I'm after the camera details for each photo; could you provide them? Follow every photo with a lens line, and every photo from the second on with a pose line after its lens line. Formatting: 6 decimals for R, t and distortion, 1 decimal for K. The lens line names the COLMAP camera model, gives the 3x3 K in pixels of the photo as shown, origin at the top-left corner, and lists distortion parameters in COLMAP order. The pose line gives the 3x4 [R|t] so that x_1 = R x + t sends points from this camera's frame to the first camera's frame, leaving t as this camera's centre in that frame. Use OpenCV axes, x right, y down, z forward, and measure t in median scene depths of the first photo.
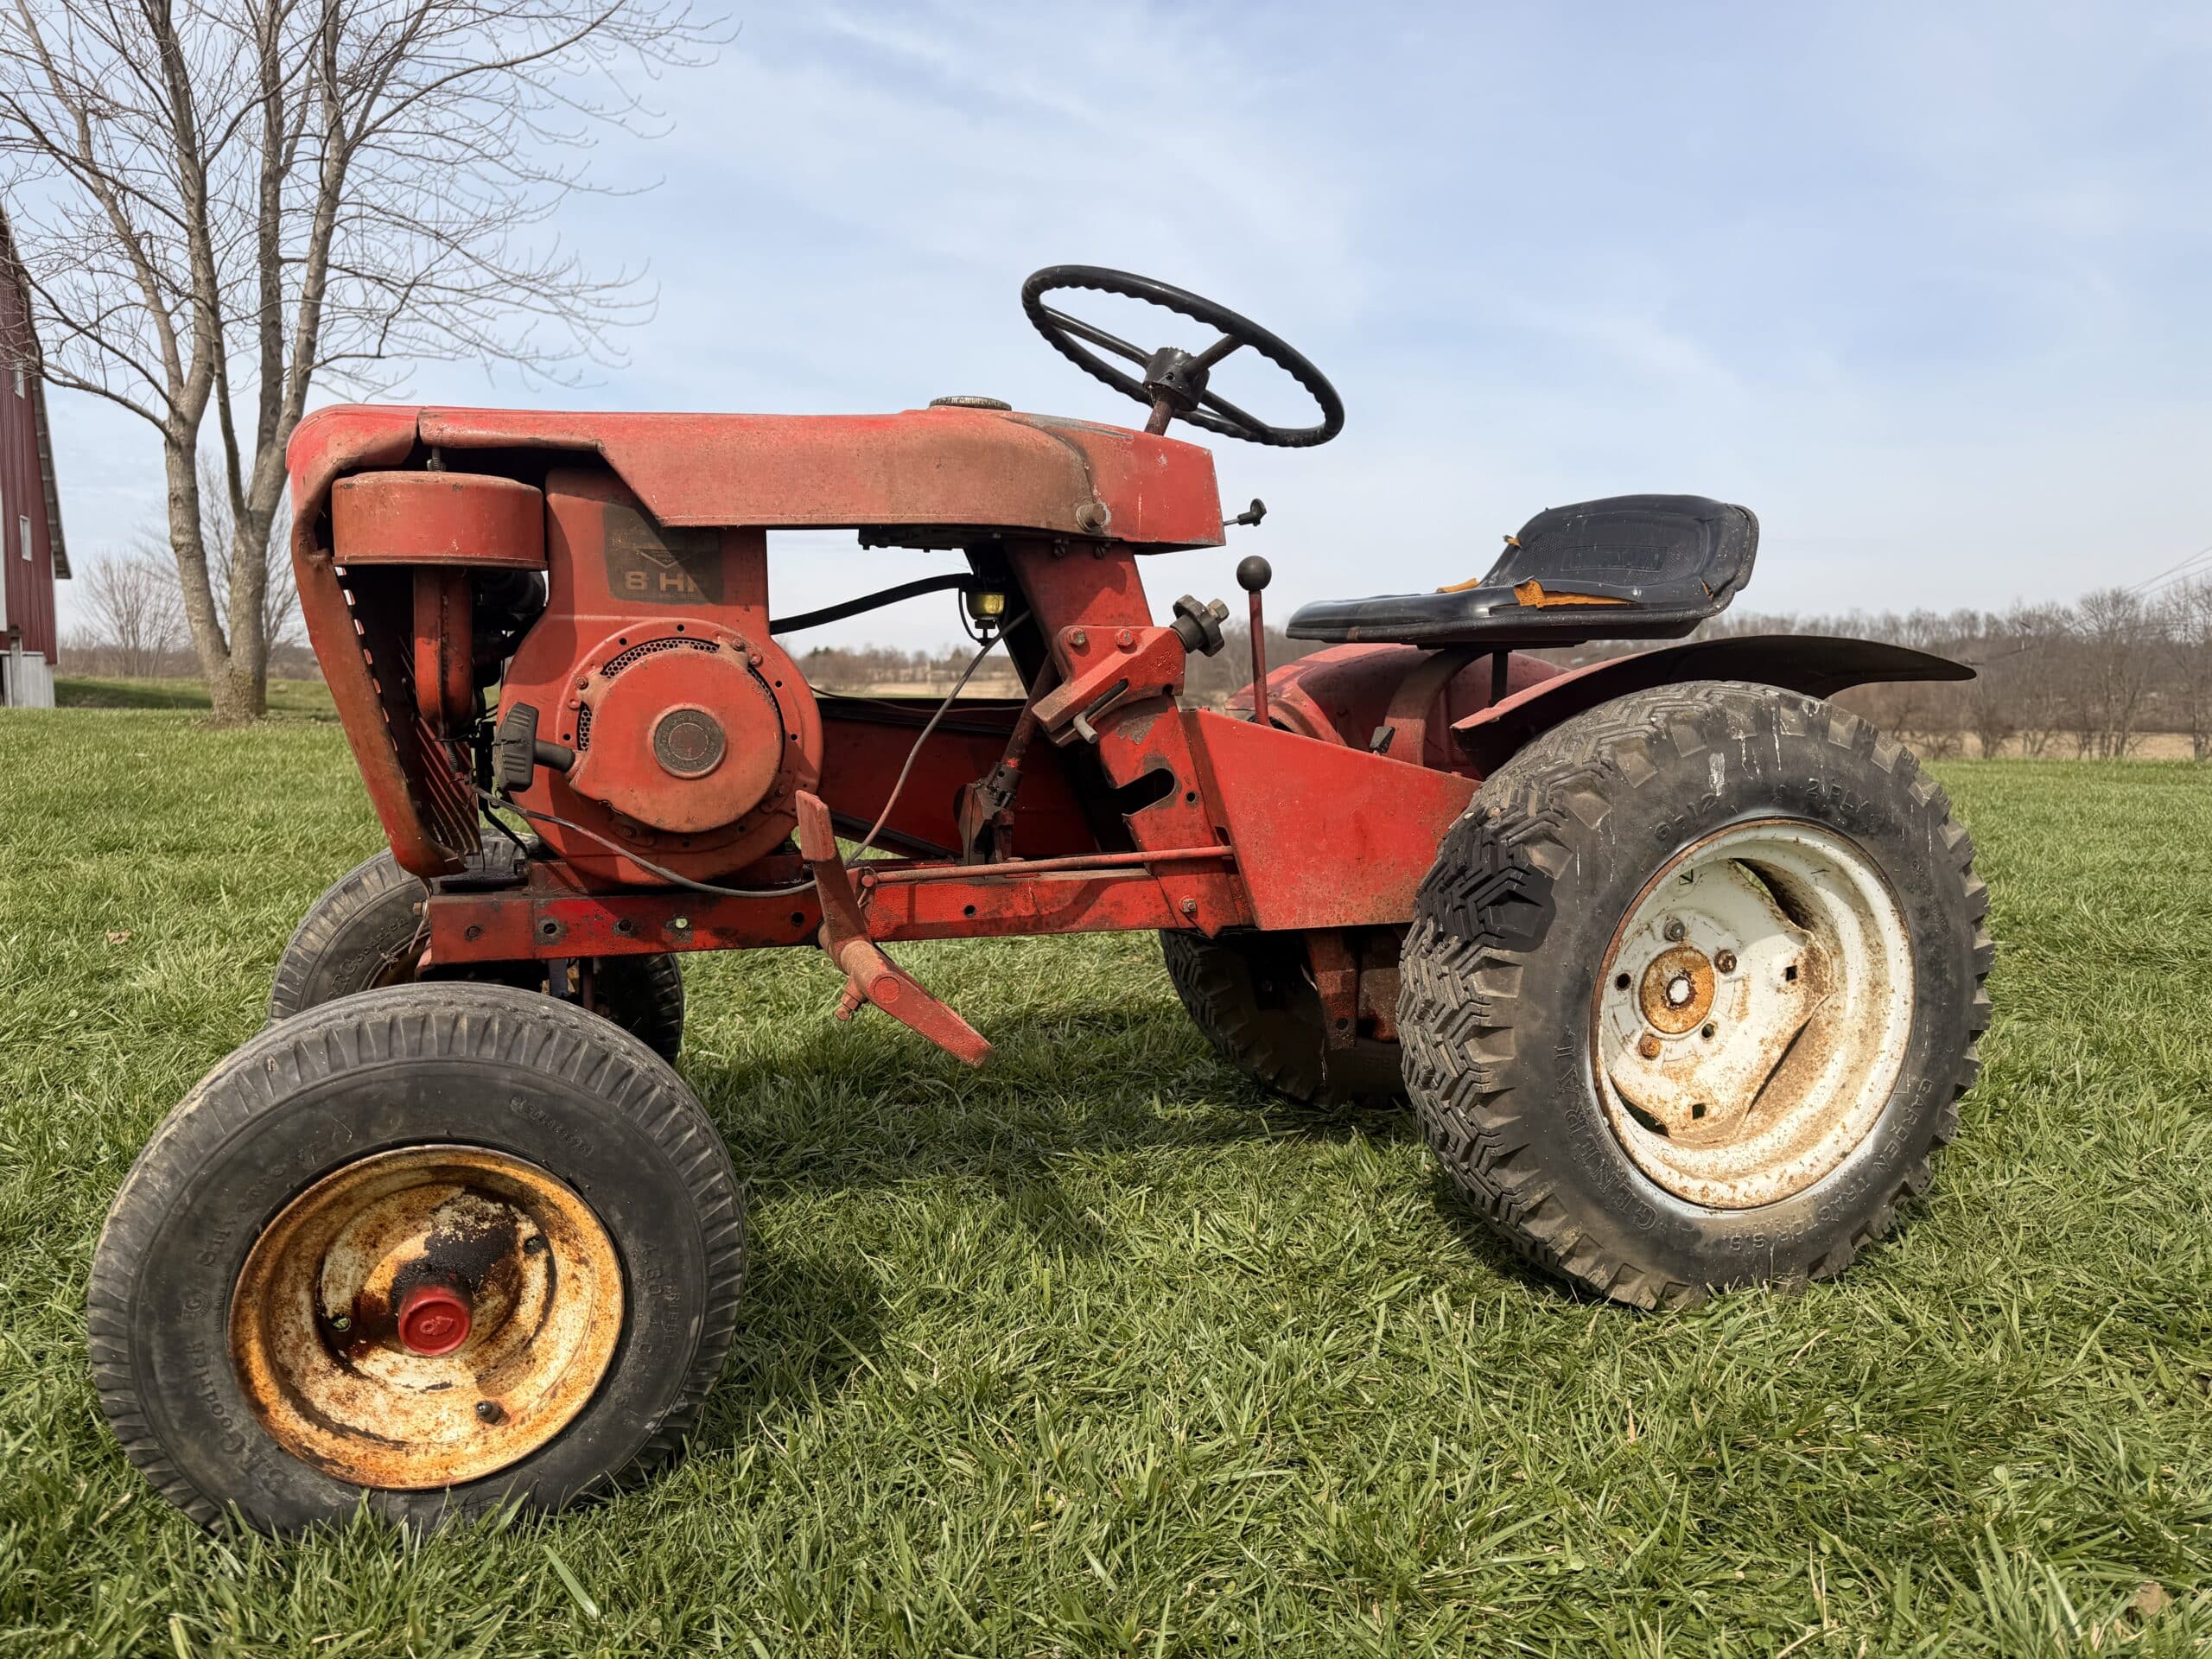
lens RADIAL K [[1523.0, 0, 1122.3], [0, 1523.0, 843.3], [0, 0, 1]] dist [0.029476, -0.041959]
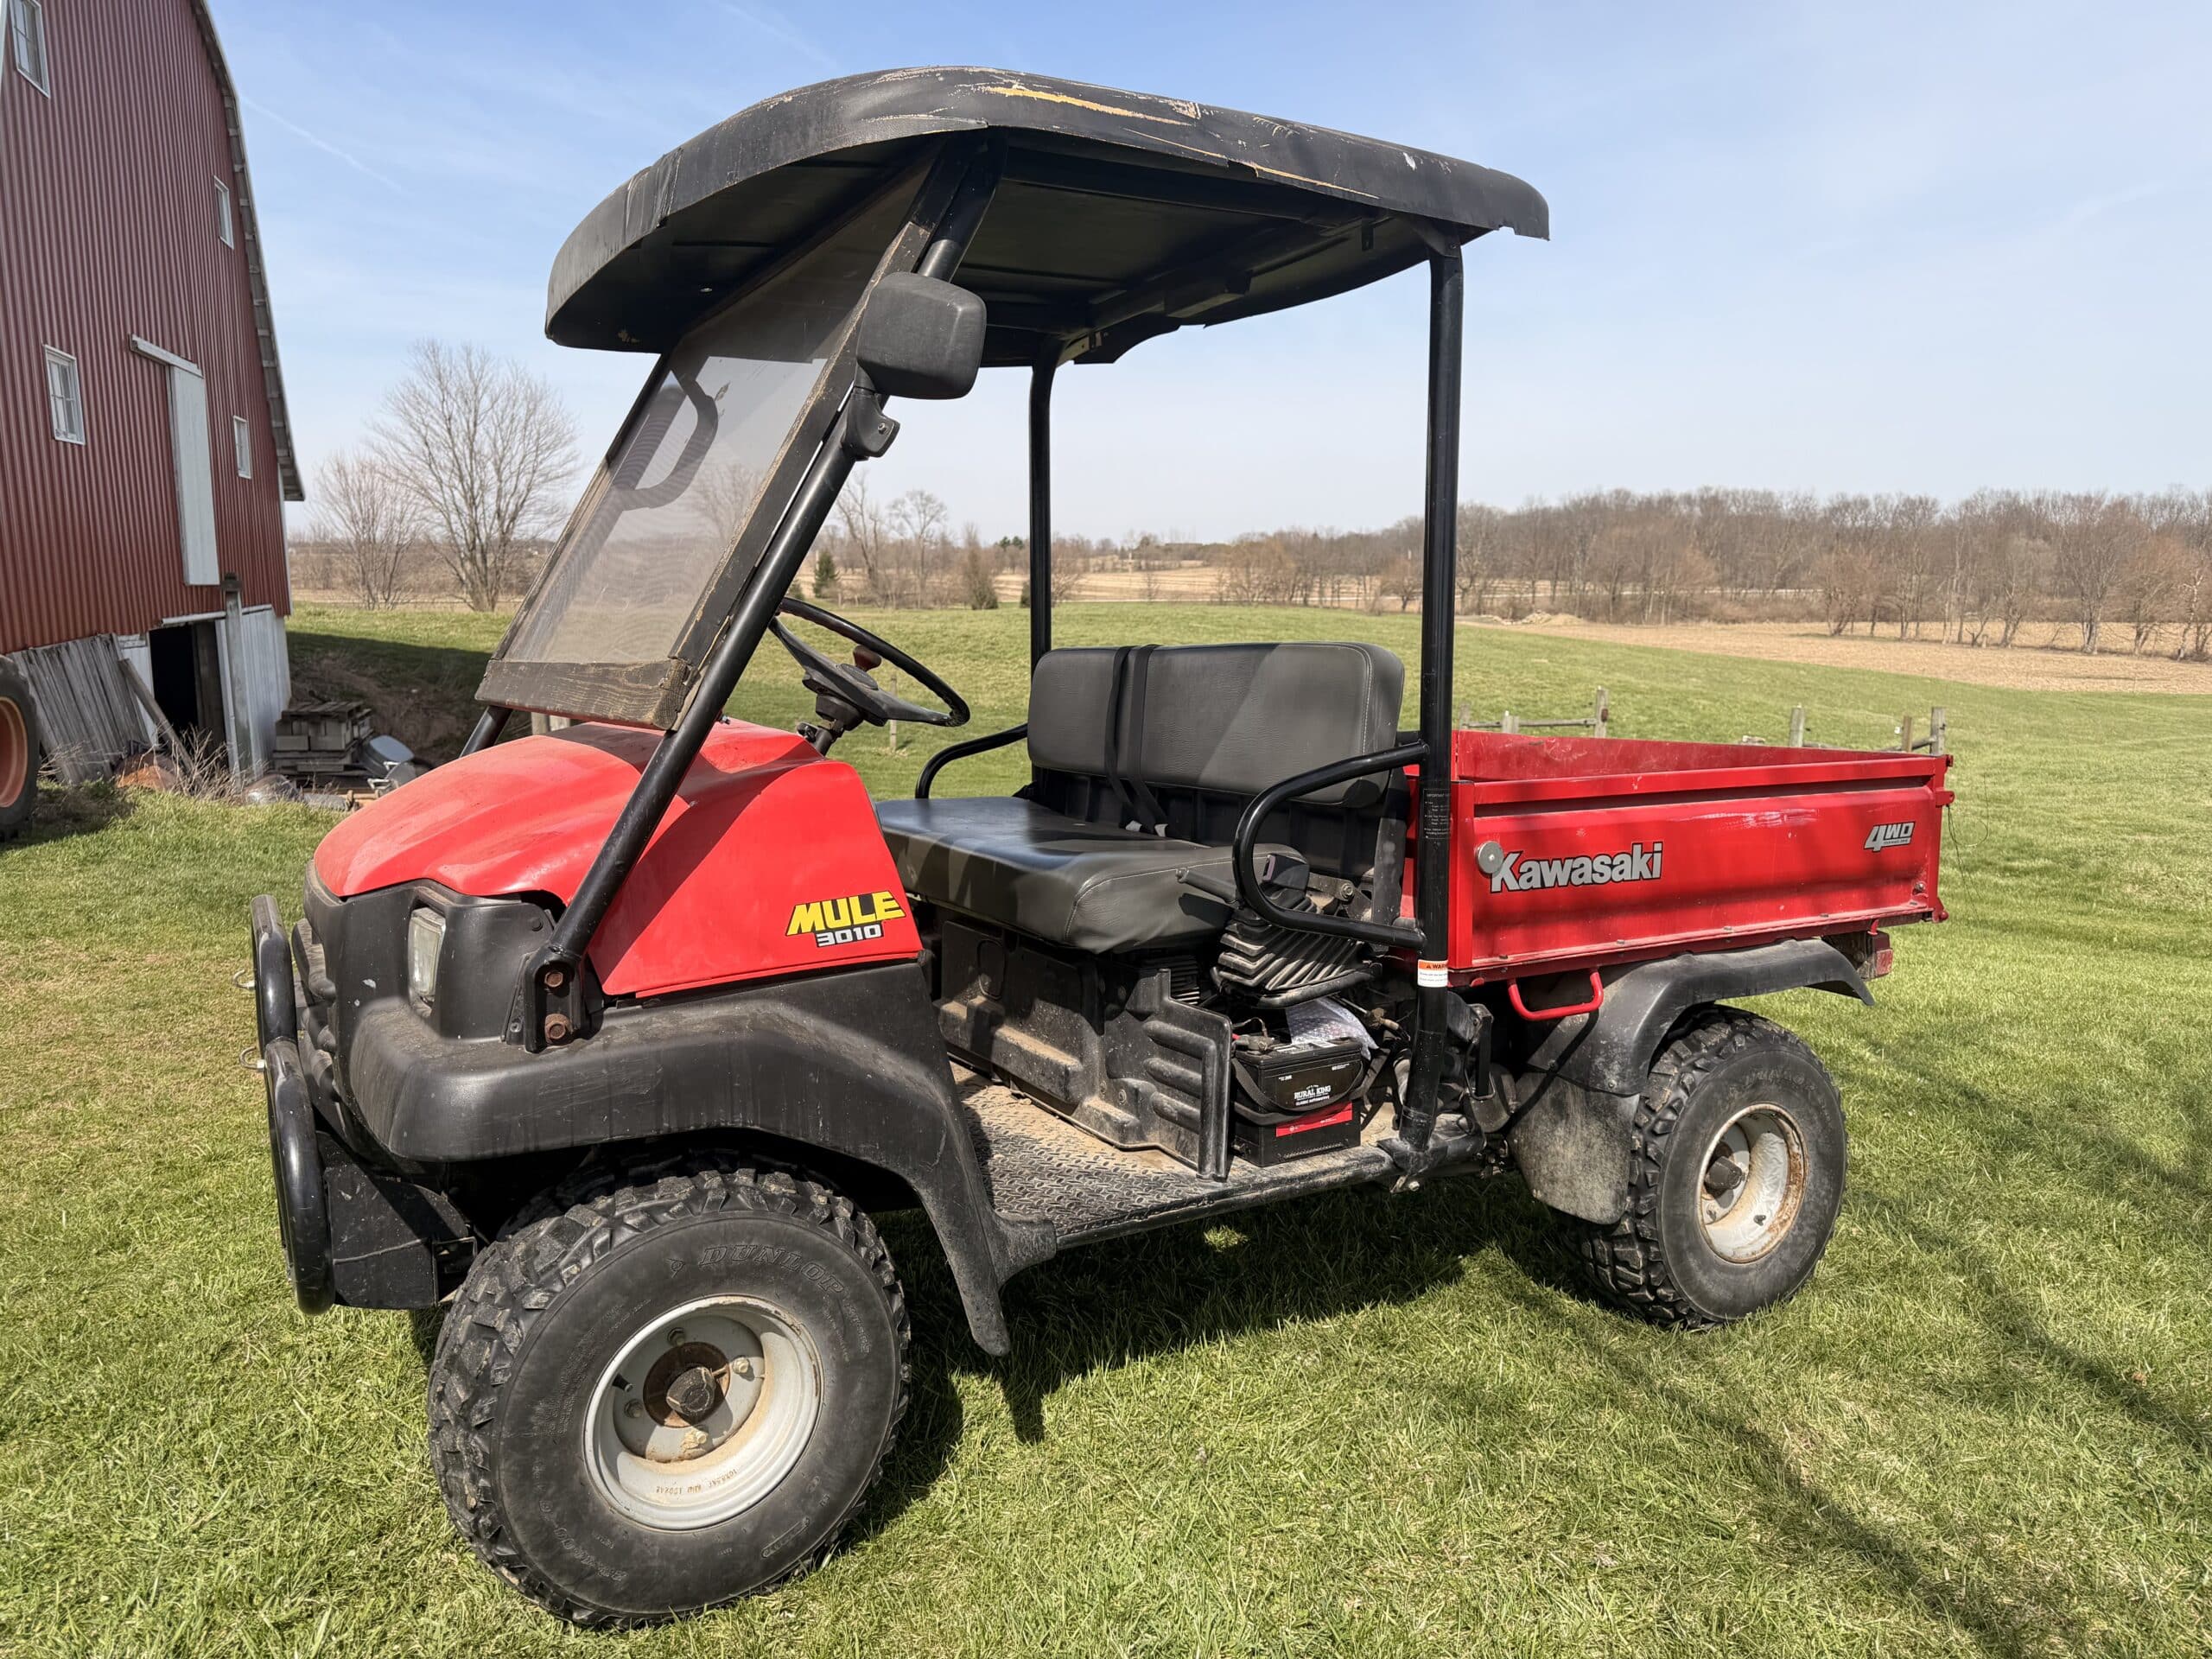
lens RADIAL K [[1523.0, 0, 1128.4], [0, 1523.0, 827.4], [0, 0, 1]] dist [0.029476, -0.041959]
pose [[0.993577, 0.011767, -0.112548, -0.133924], [-0.004621, 0.997968, 0.063546, -0.042068], [0.113067, -0.062617, 0.991612, 0.195679]]
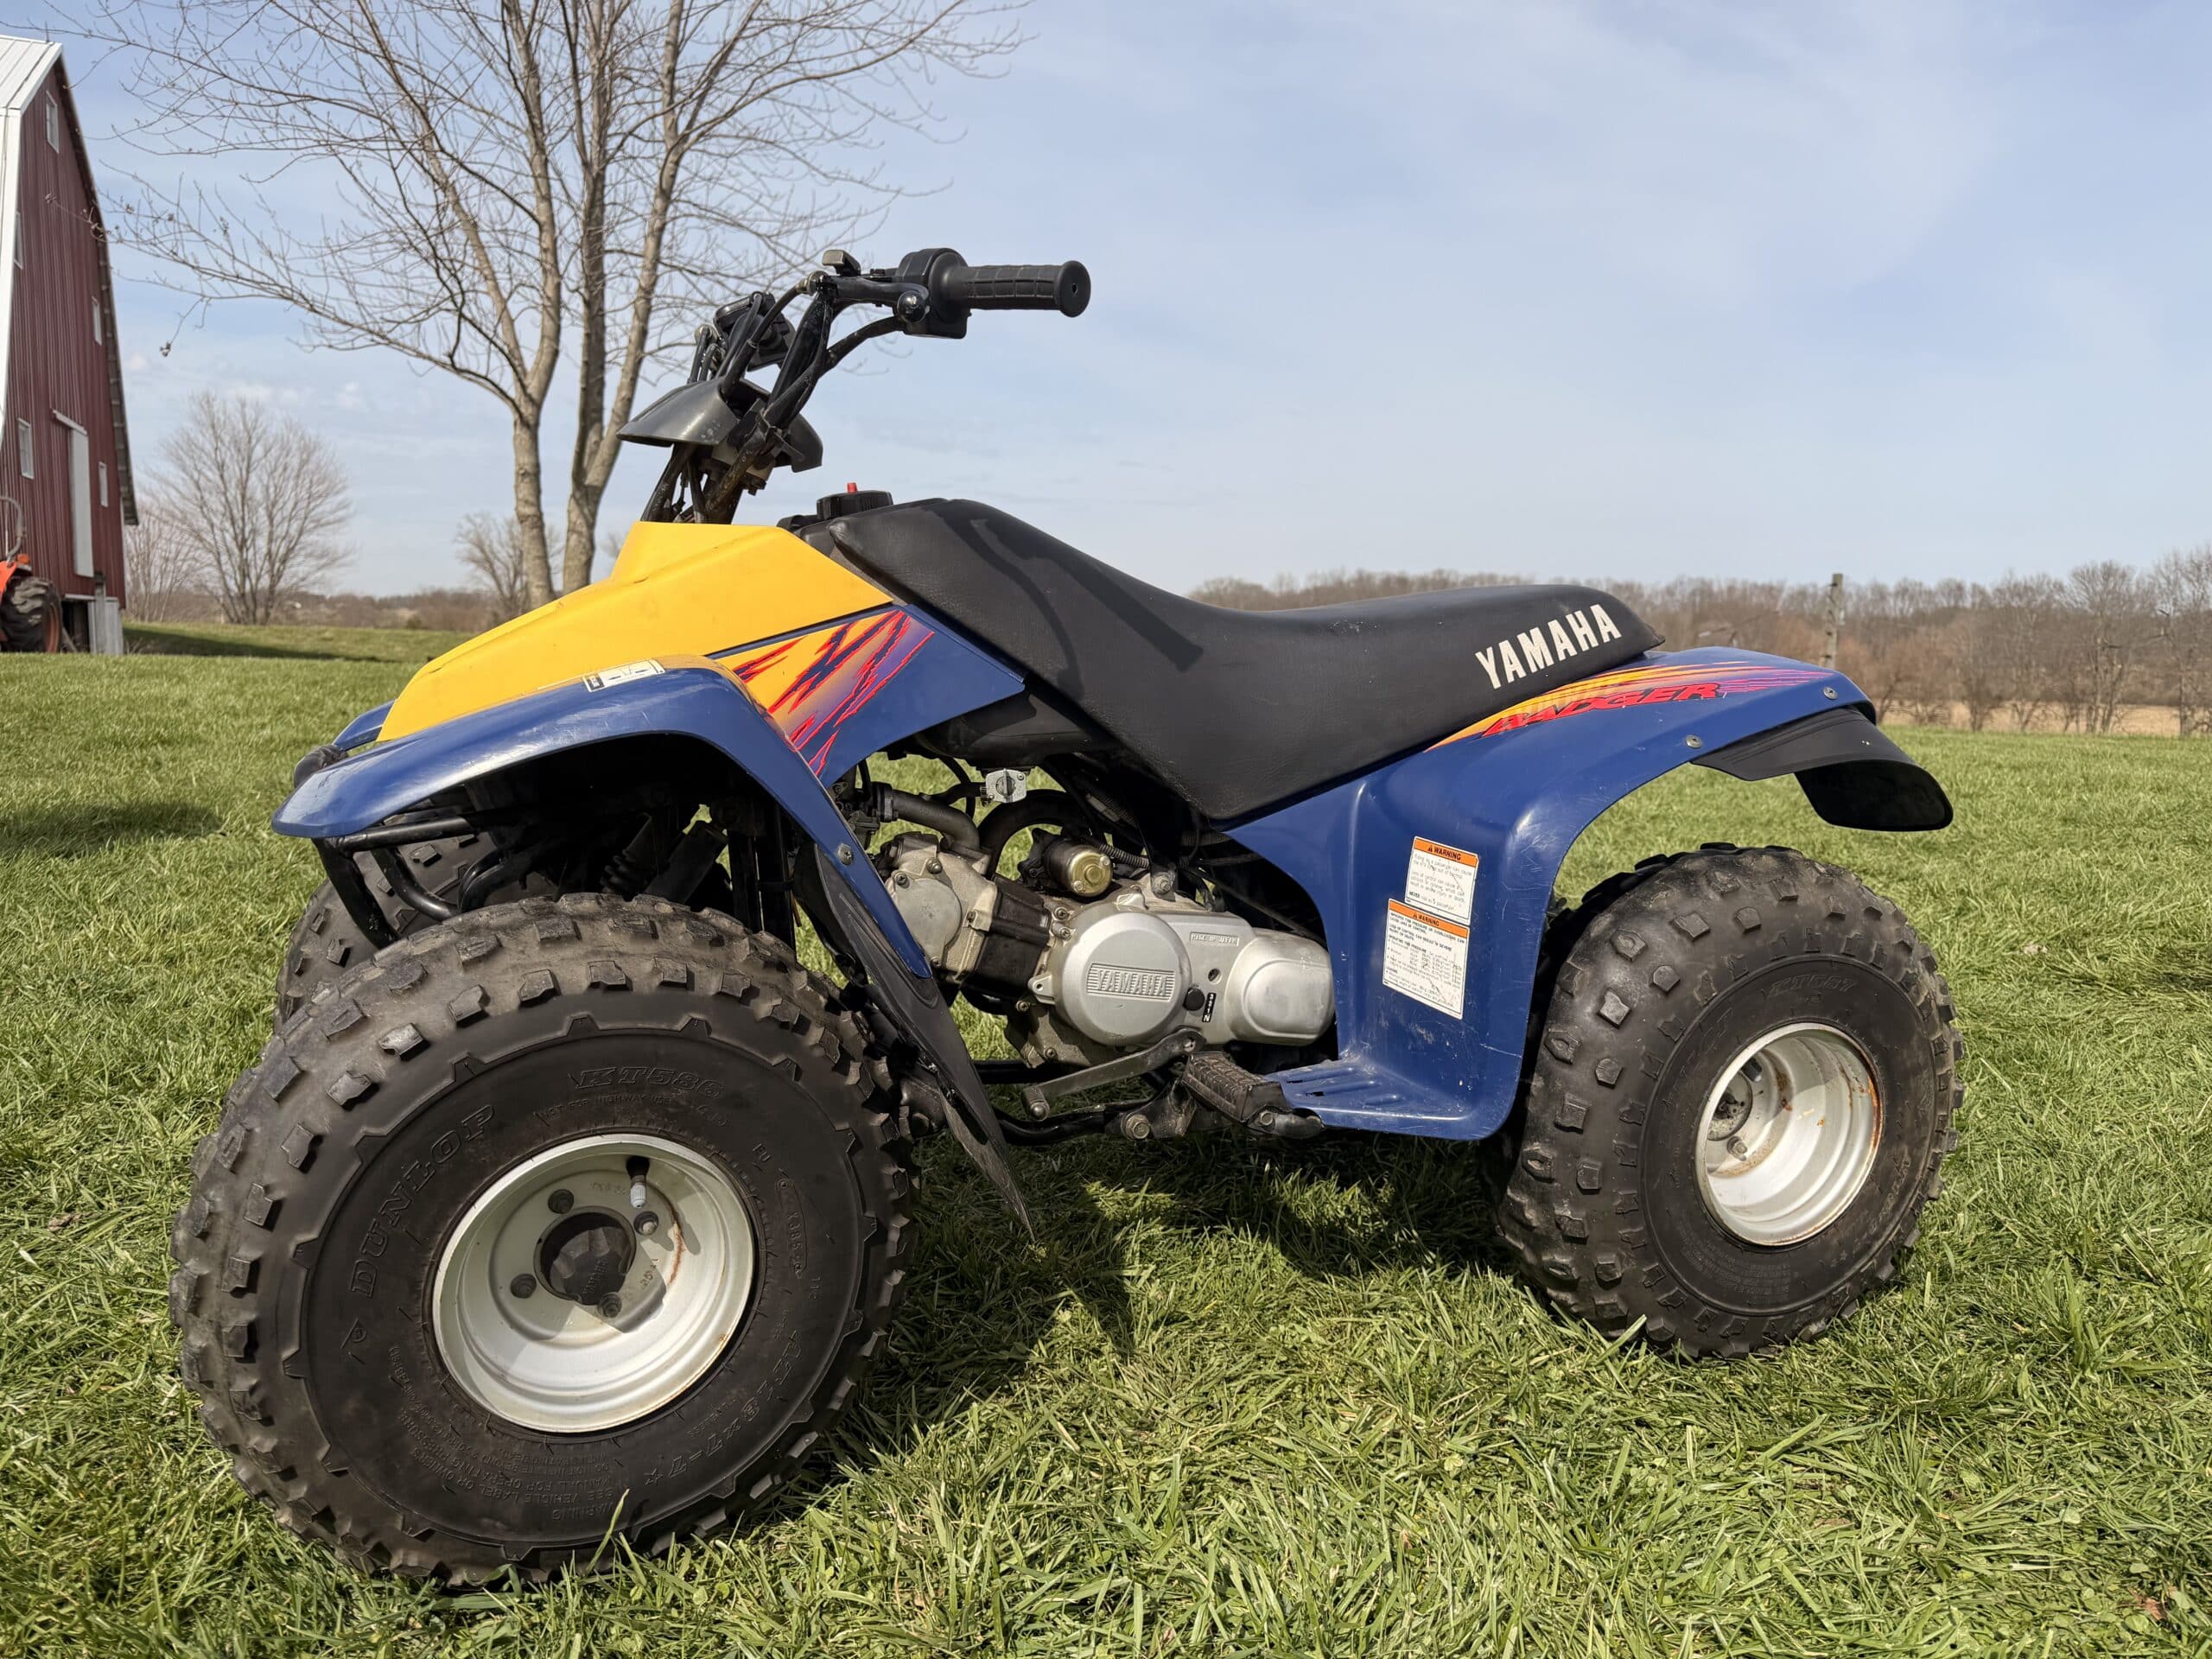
lens RADIAL K [[1523.0, 0, 1116.8], [0, 1523.0, 837.5], [0, 0, 1]] dist [0.029476, -0.041959]
pose [[0.999853, 0.013476, 0.010576, -0.032789], [-0.013726, 0.999620, 0.023907, 0.000339], [-0.010250, -0.024049, 0.999658, -0.015910]]
